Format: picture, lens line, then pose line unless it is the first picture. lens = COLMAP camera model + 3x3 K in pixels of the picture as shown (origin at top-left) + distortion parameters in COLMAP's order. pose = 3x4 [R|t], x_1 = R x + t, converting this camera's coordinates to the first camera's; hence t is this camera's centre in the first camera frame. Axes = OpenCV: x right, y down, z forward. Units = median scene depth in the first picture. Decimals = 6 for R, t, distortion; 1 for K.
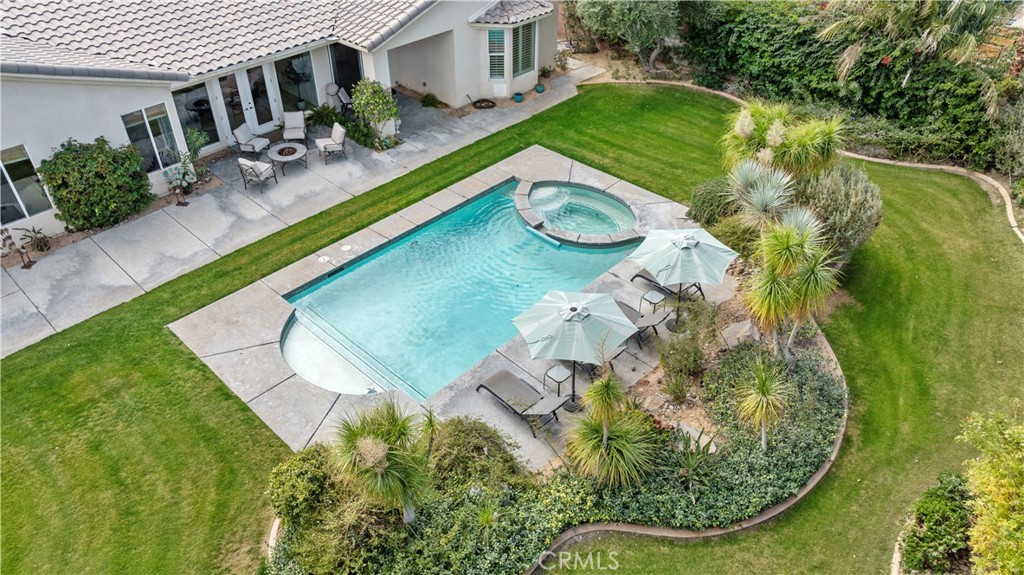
lens RADIAL K [[723.2, 0, 512.0], [0, 723.2, 287.5], [0, 0, 1]] dist [-0.017642, 0.001809]
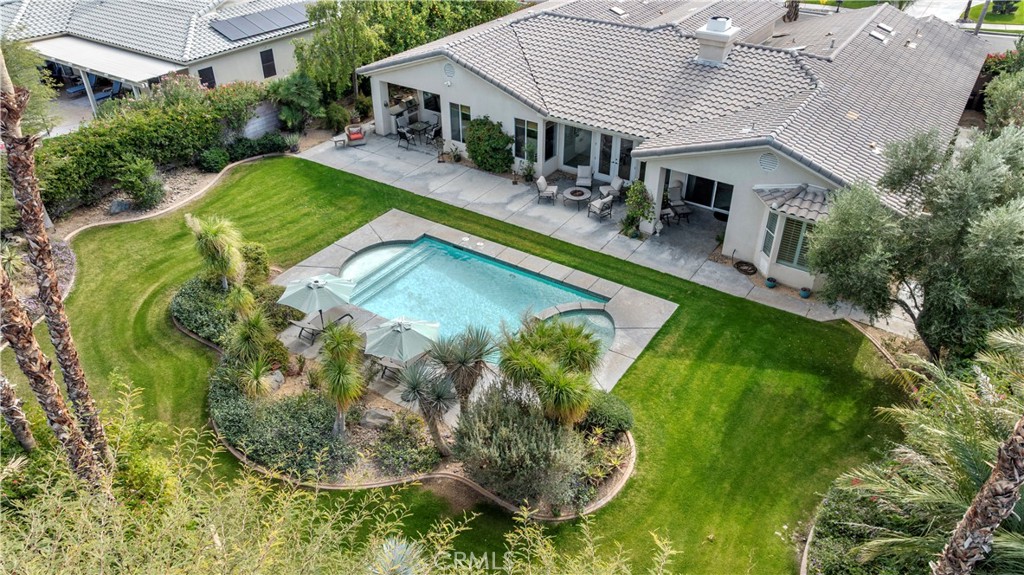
lens RADIAL K [[723.2, 0, 512.0], [0, 723.2, 287.5], [0, 0, 1]] dist [-0.017642, 0.001809]
pose [[0.171871, 0.543299, -0.821758, 0.960867], [-0.601420, 0.718543, 0.349271, -0.504857], [0.780227, 0.434192, 0.450248, 0.404837]]
